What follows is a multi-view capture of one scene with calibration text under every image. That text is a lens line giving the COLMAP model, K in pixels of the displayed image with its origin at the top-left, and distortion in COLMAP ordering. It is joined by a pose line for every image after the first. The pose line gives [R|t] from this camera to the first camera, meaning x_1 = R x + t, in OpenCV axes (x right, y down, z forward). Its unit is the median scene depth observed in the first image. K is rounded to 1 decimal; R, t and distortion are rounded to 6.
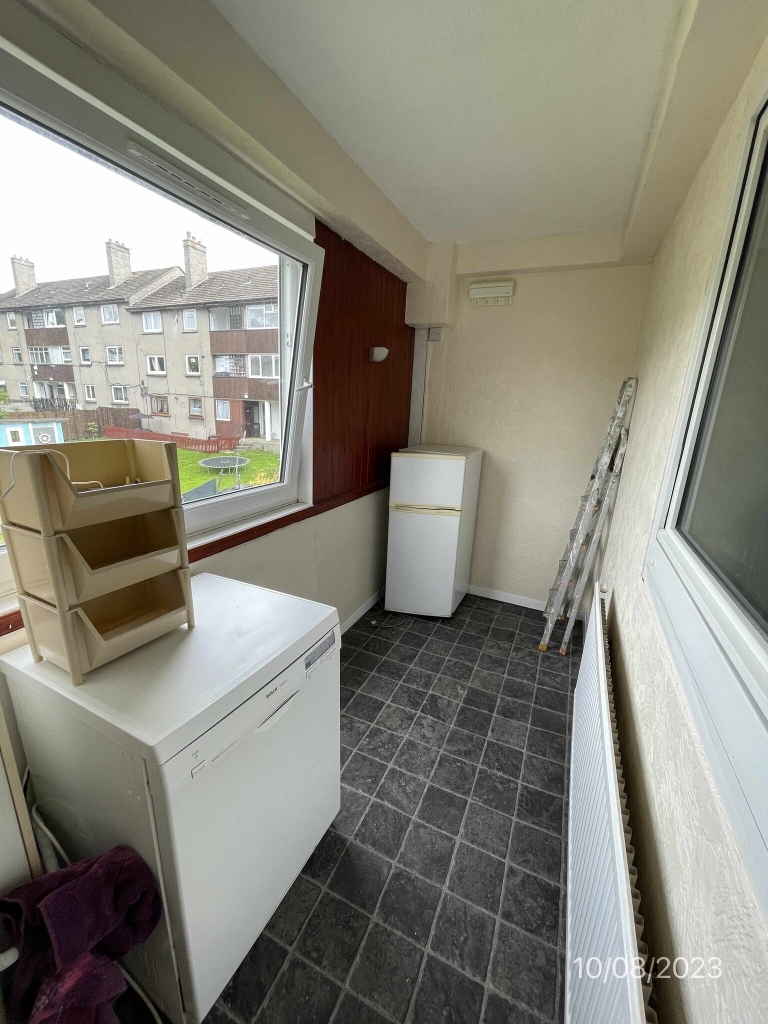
lens RADIAL K [[410.7, 0, 384.0], [0, 410.7, 512.0], [0, 0, 1]] dist [-0.001133, 0.000168]
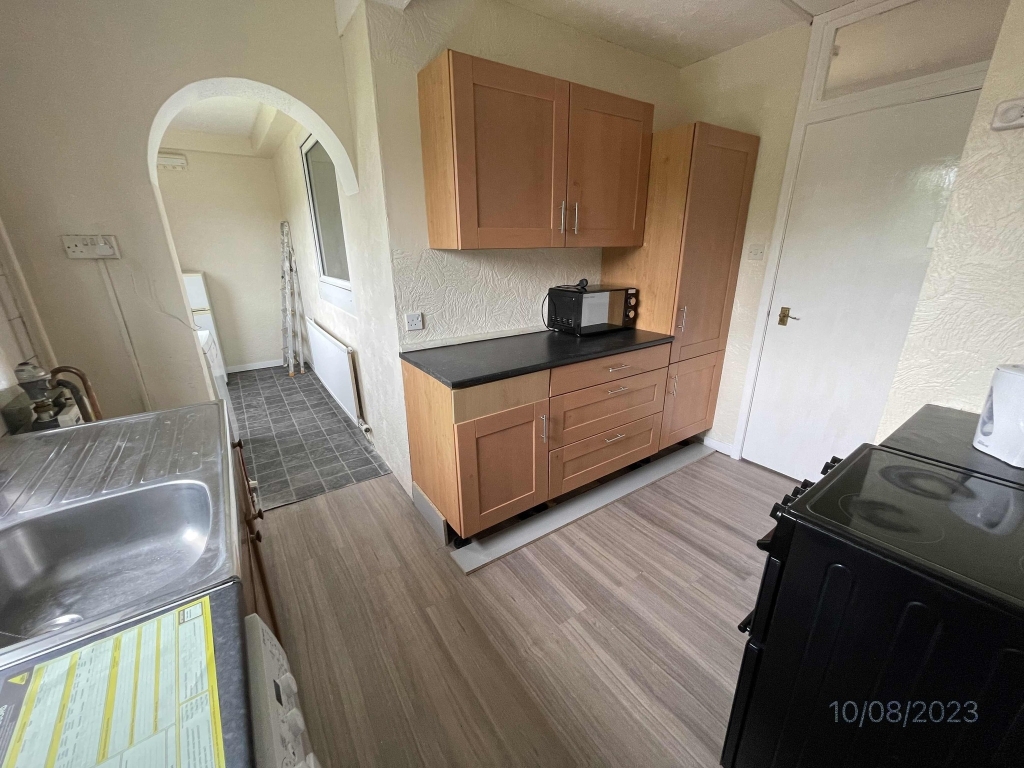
lens RADIAL K [[410.7, 0, 512.0], [0, 410.7, 384.0], [0, 0, 1]] dist [-0.001133, 0.000168]
pose [[0.511494, -0.322303, 0.796551, -0.613349], [0.258124, 0.941810, 0.215327, 0.247130], [-0.819601, 0.095470, 0.564925, -0.868648]]
